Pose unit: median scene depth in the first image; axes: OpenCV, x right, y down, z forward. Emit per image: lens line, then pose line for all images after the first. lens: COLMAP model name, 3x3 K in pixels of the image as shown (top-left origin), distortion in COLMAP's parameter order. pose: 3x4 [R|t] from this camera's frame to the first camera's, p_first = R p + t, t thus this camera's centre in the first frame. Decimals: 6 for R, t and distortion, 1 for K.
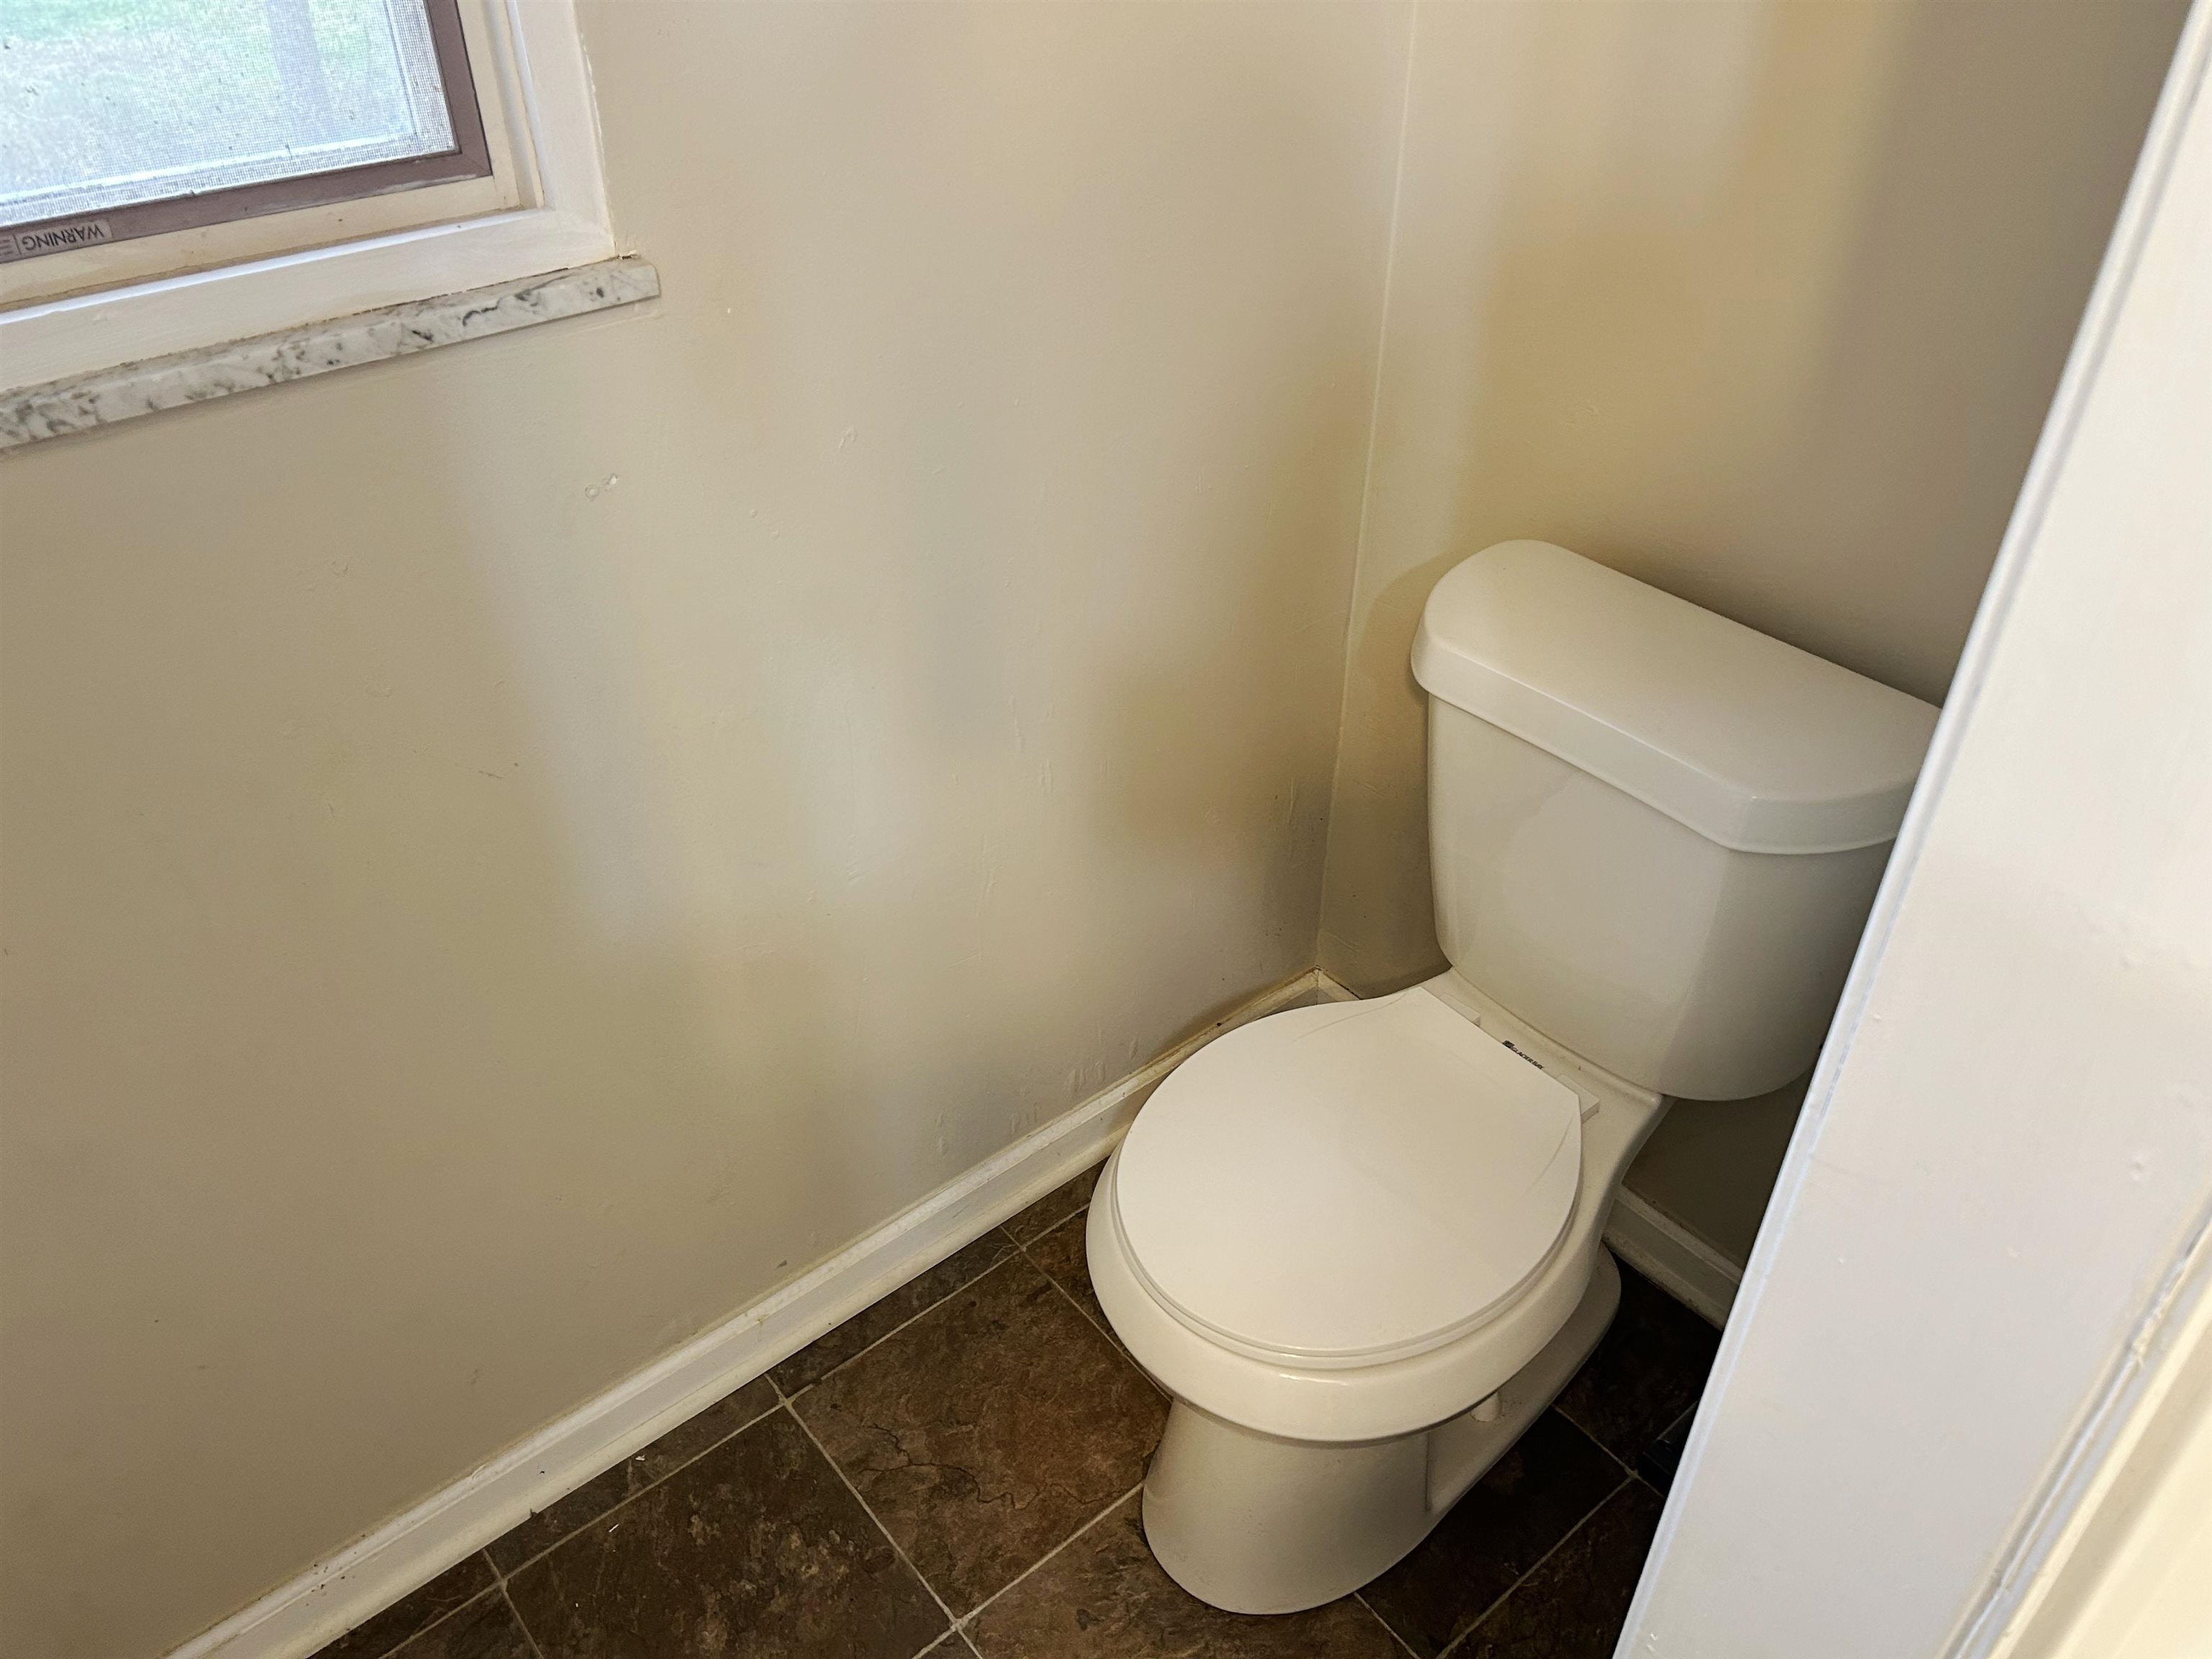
lens RADIAL K [[1680.2, 0, 1110.2], [0, 1680.2, 823.7], [0, 0, 1]] dist [-0.020278, -0.007685]
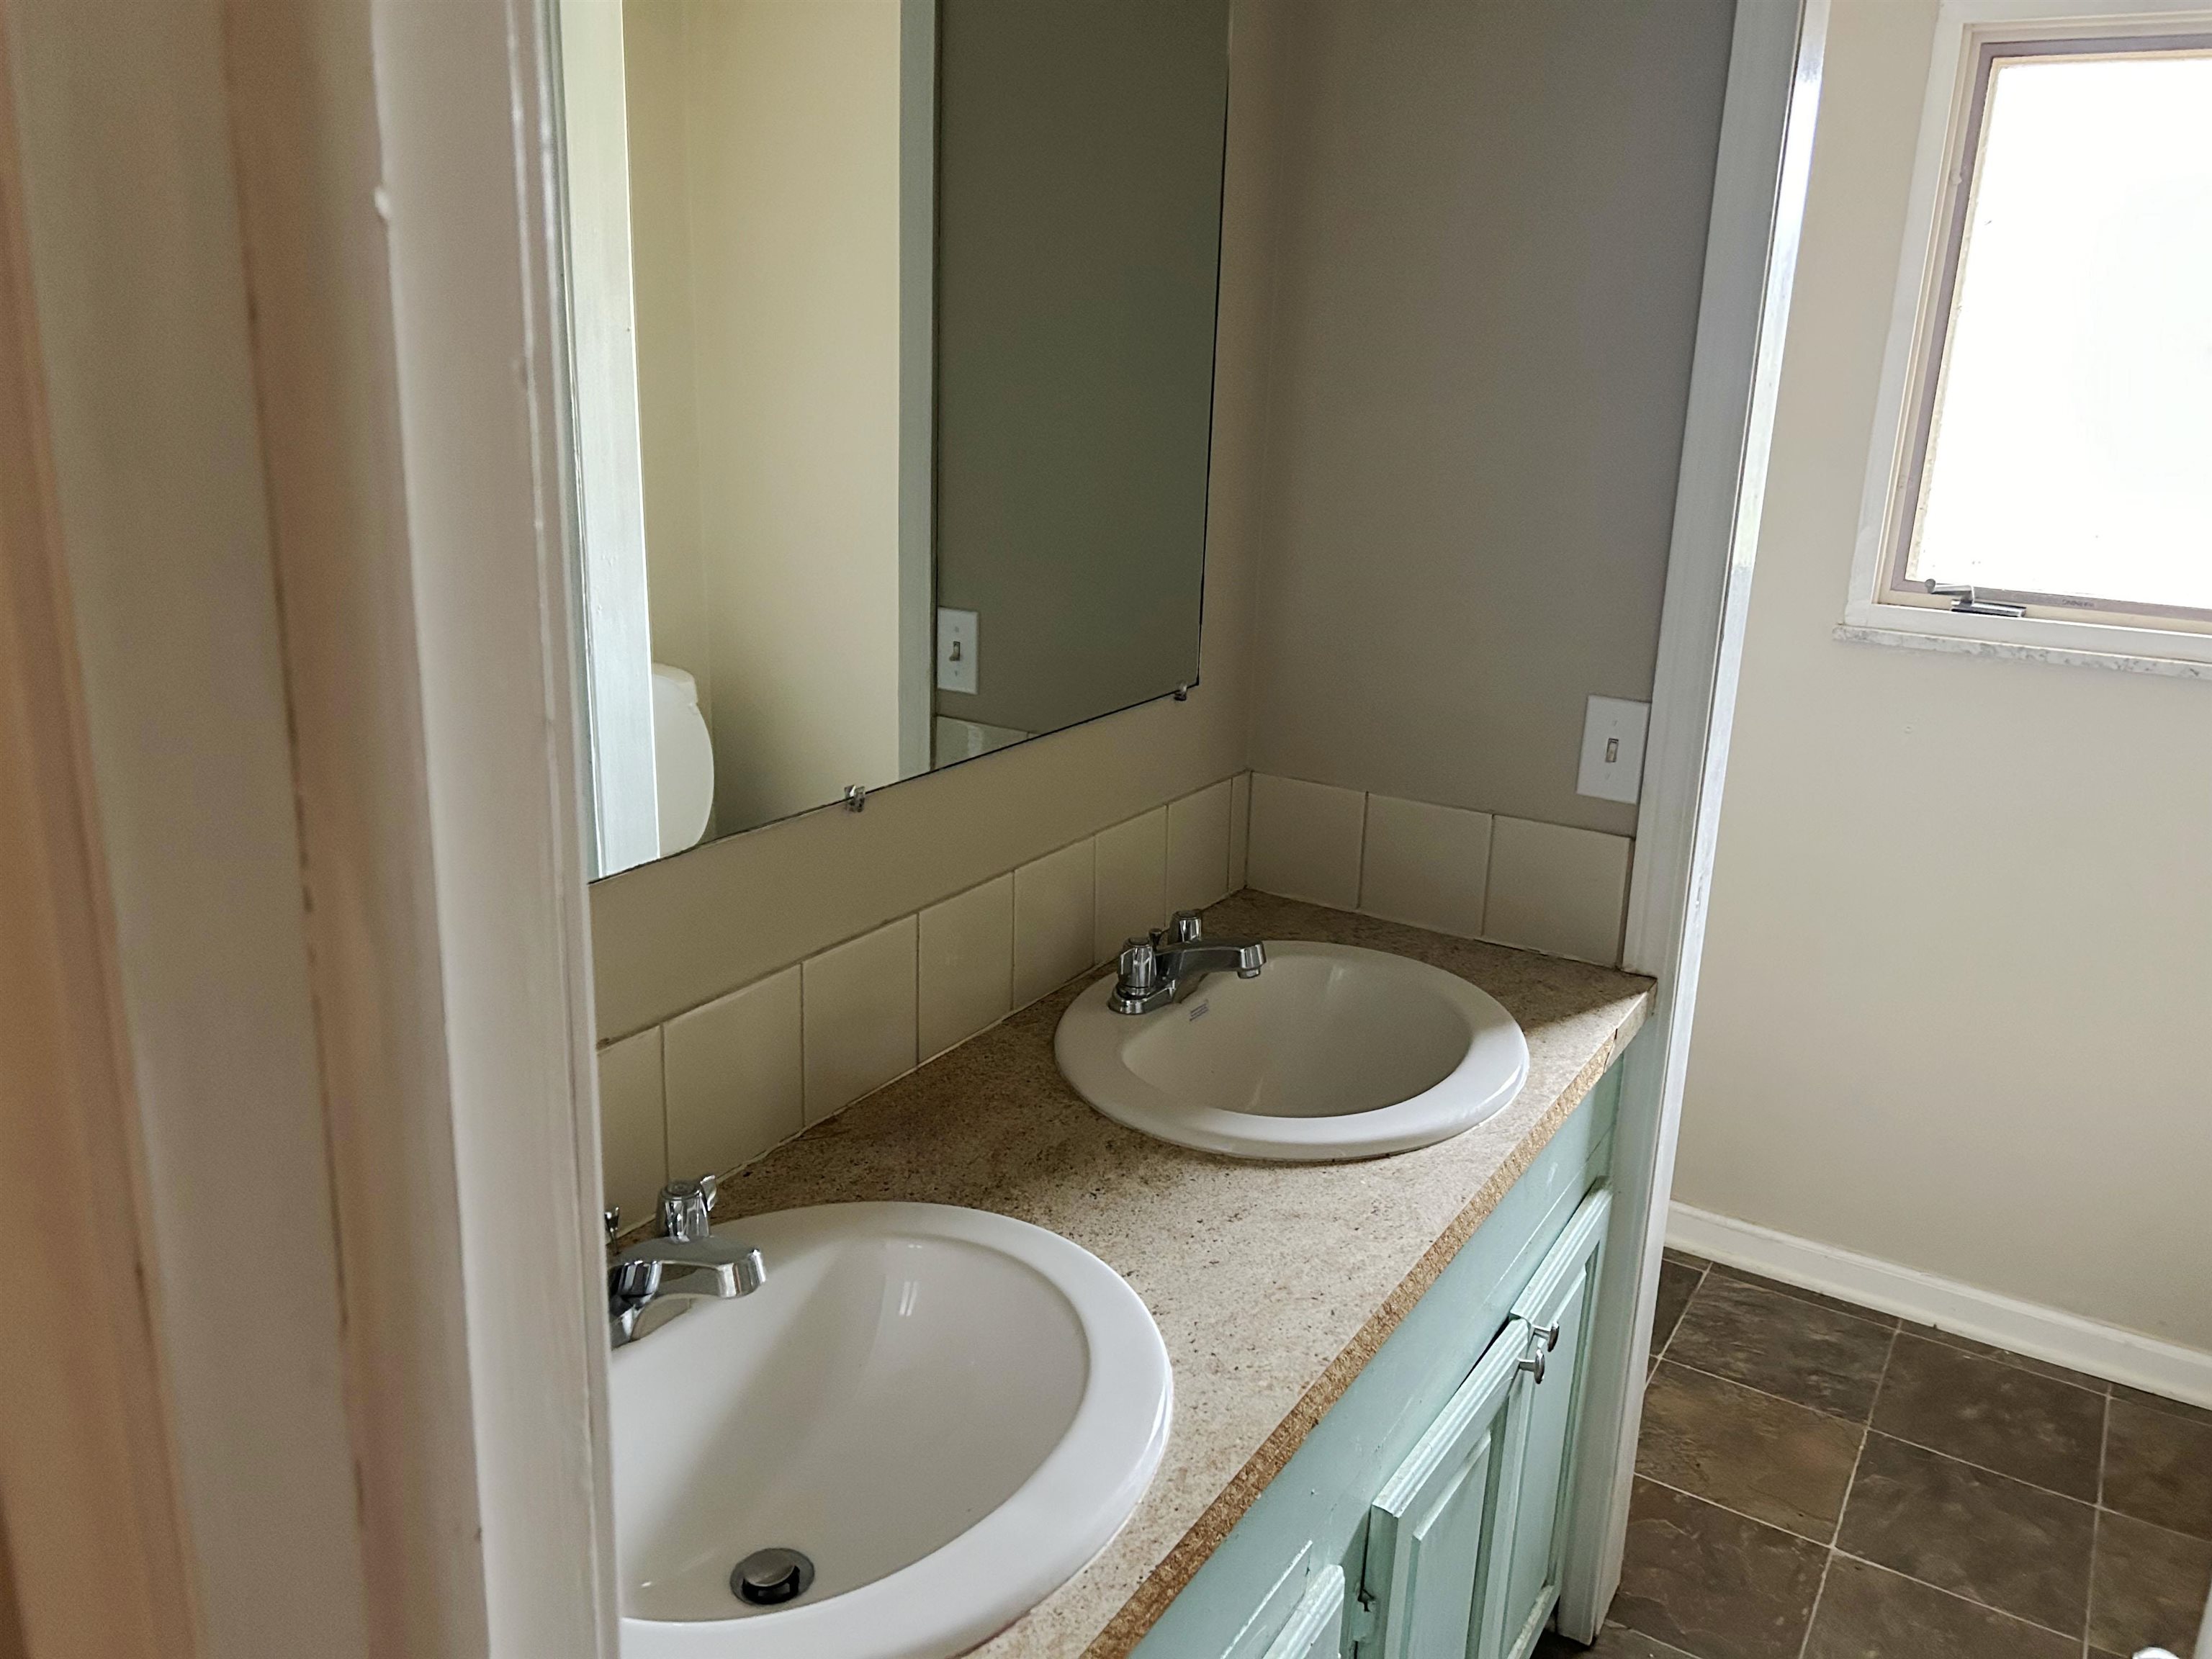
lens RADIAL K [[1680.2, 0, 1107.0], [0, 1680.2, 828.3], [0, 0, 1]] dist [-0.020278, -0.007685]
pose [[0.316658, 0.274120, -0.908067, 0.807721], [-0.582850, 0.811508, 0.041722, 0.424894], [0.748341, 0.516055, 0.416741, -0.624614]]
